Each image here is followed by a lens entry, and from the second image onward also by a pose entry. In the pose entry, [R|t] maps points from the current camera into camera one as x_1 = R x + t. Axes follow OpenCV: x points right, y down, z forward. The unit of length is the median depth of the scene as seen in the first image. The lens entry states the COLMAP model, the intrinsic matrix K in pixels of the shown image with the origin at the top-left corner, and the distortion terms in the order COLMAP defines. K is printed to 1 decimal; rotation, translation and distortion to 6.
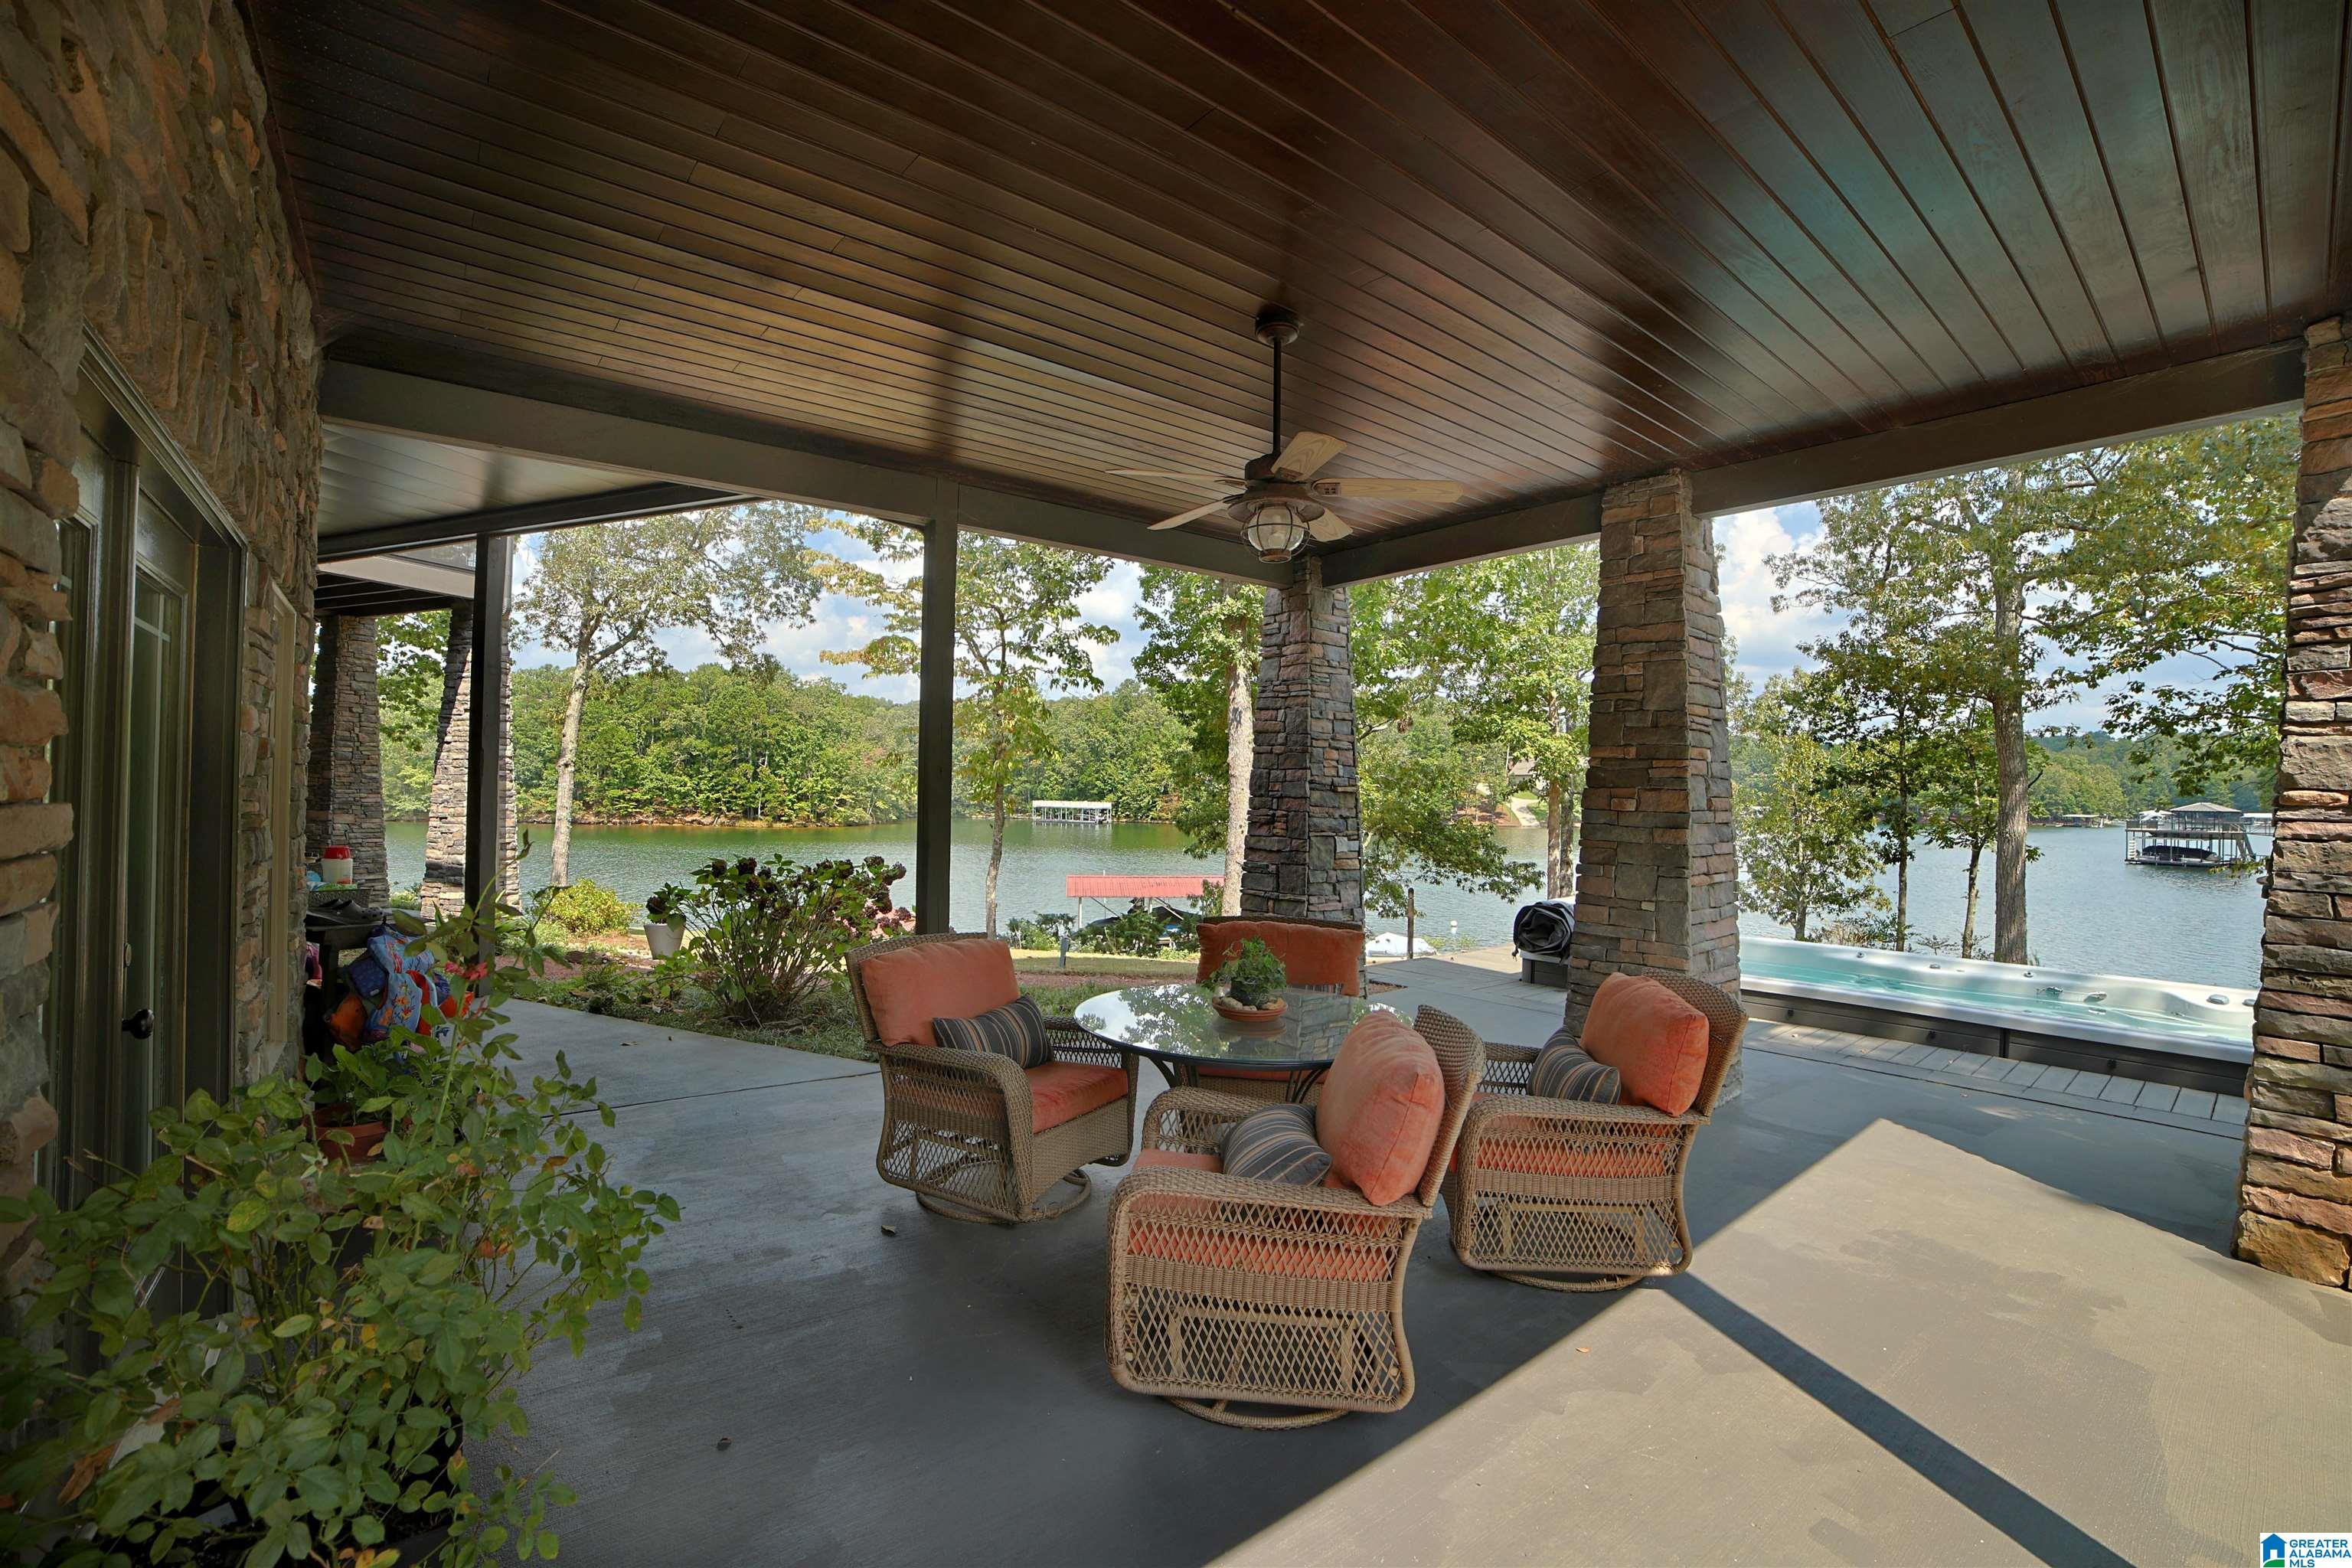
lens RADIAL K [[995.1, 0, 1176.0], [0, 995.1, 784.0], [0, 0, 1]] dist [-0.134865, 0.059922]
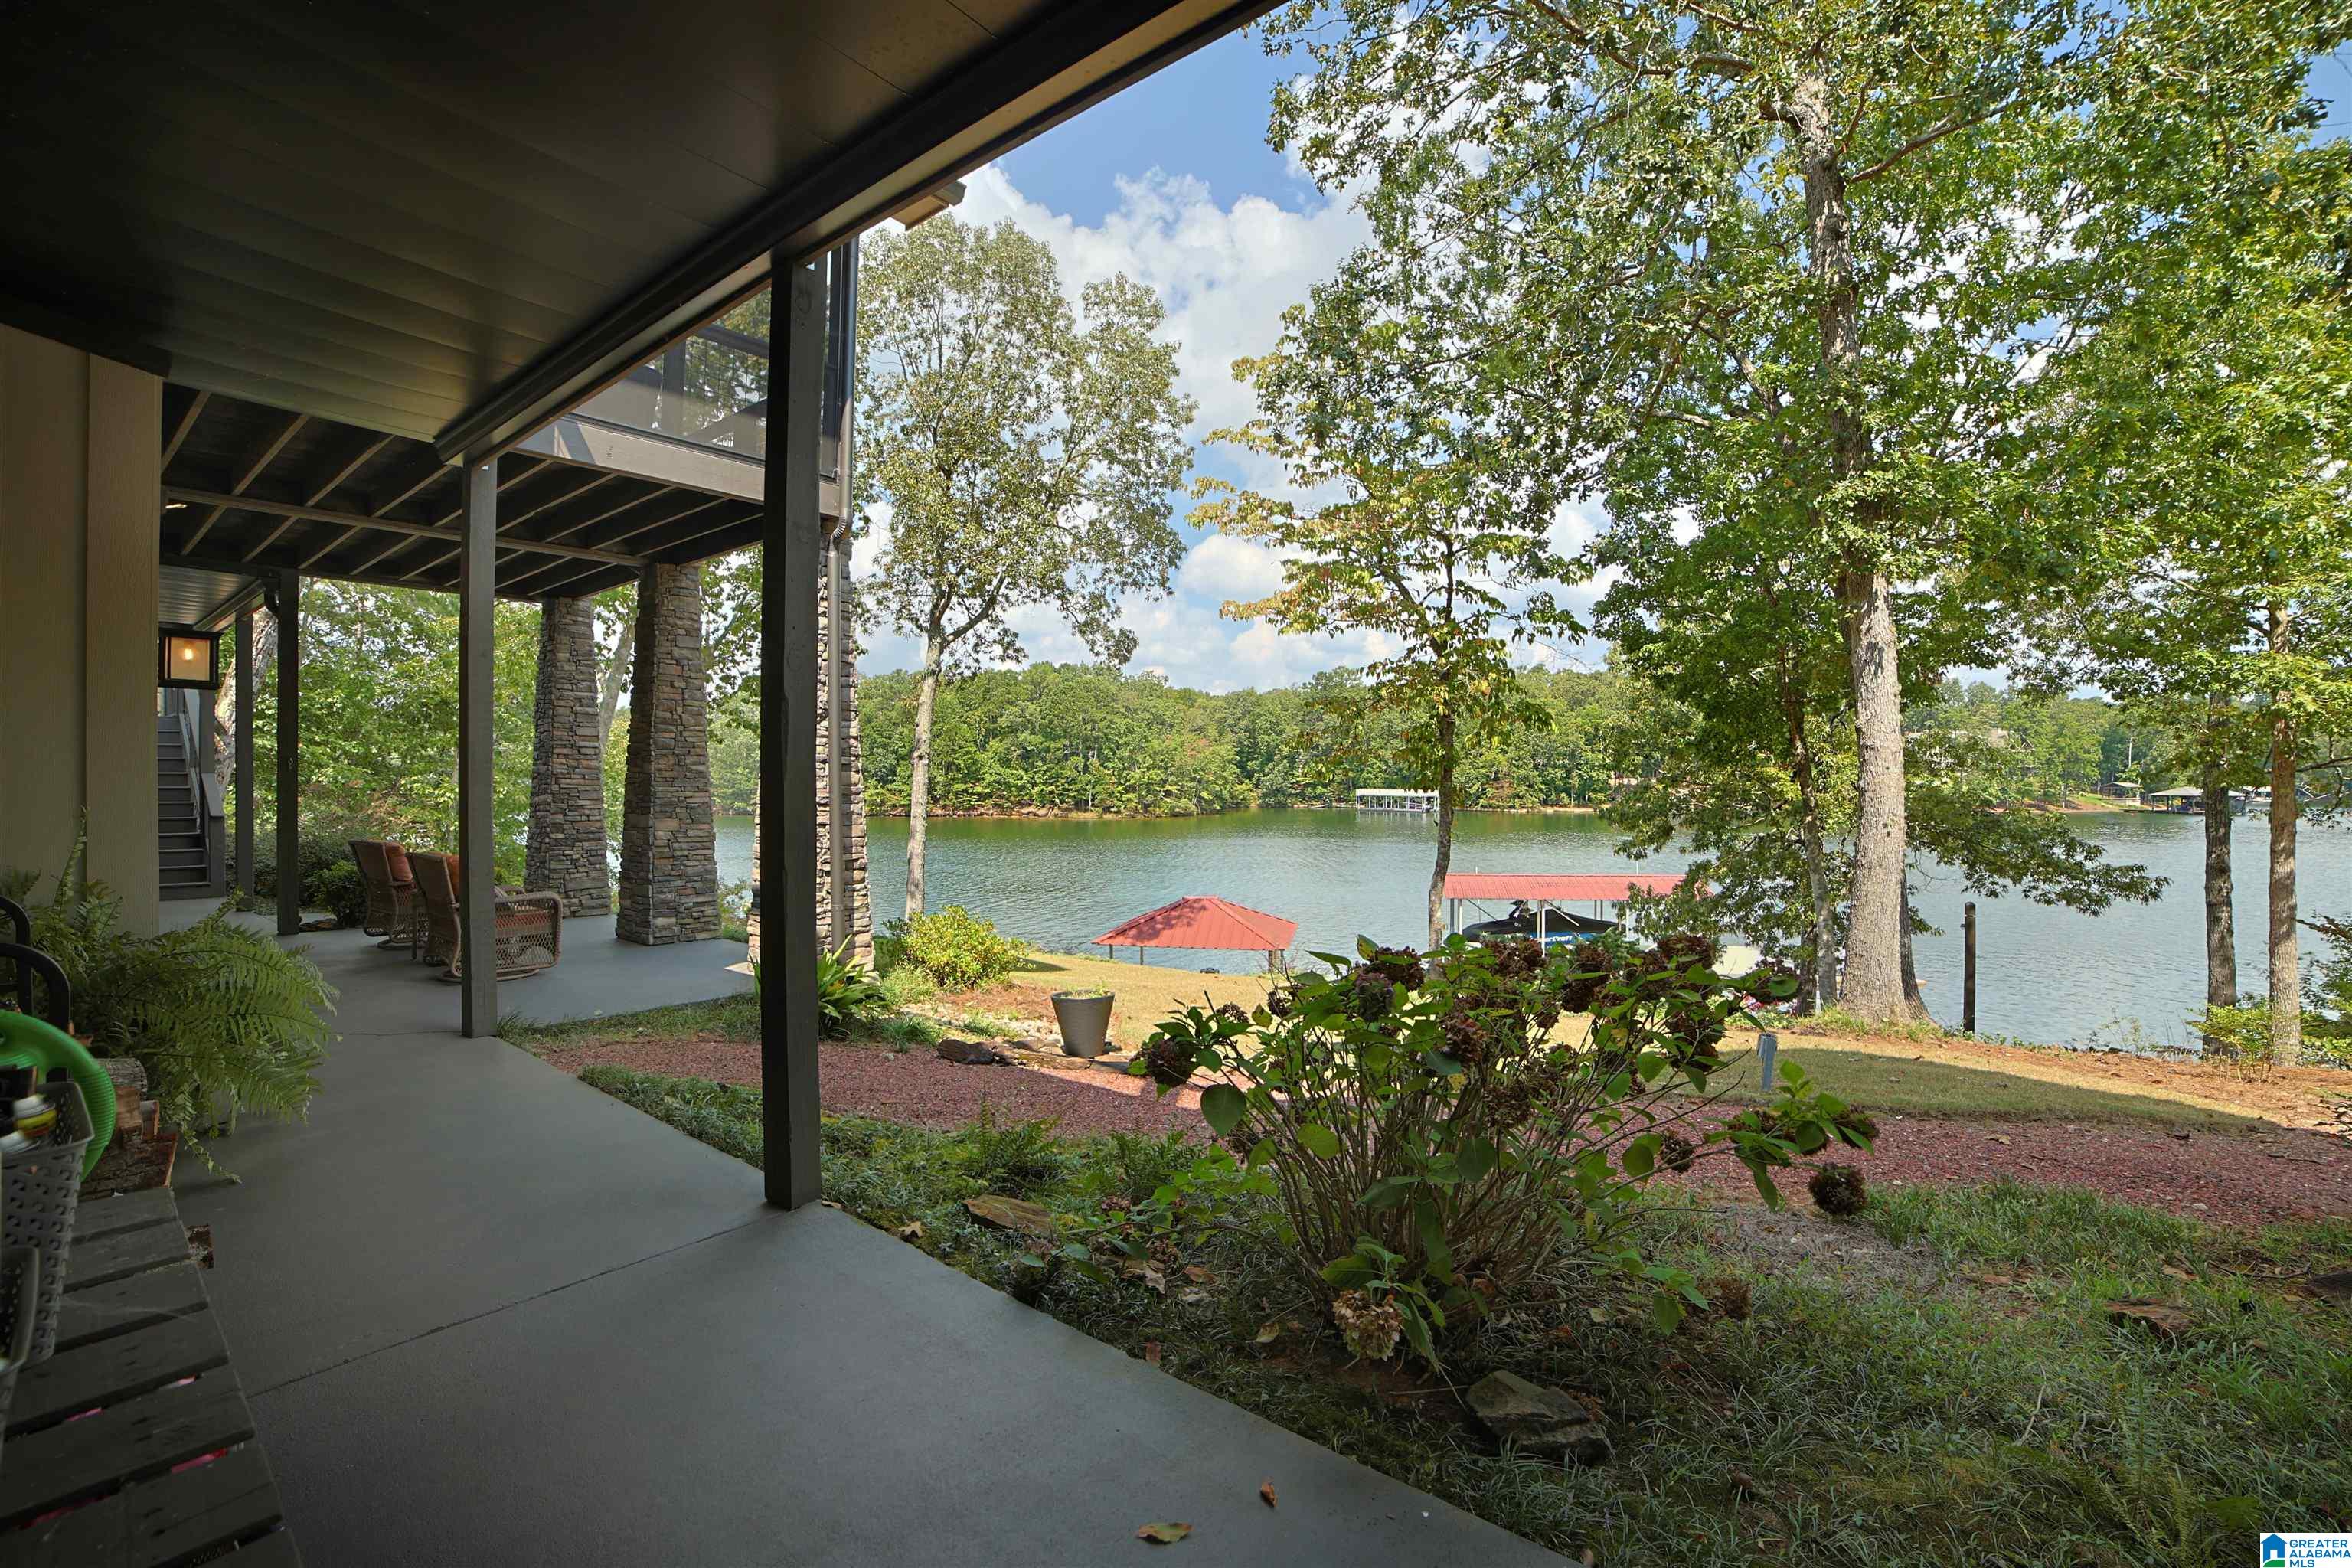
lens RADIAL K [[995.1, 0, 1176.0], [0, 995.1, 784.0], [0, 0, 1]] dist [-0.134865, 0.059922]
pose [[0.951339, -0.013390, -0.307856, -0.091159], [0.016916, 0.999818, 0.008785, 0.001424], [0.307683, -0.013565, 0.951392, 0.135441]]
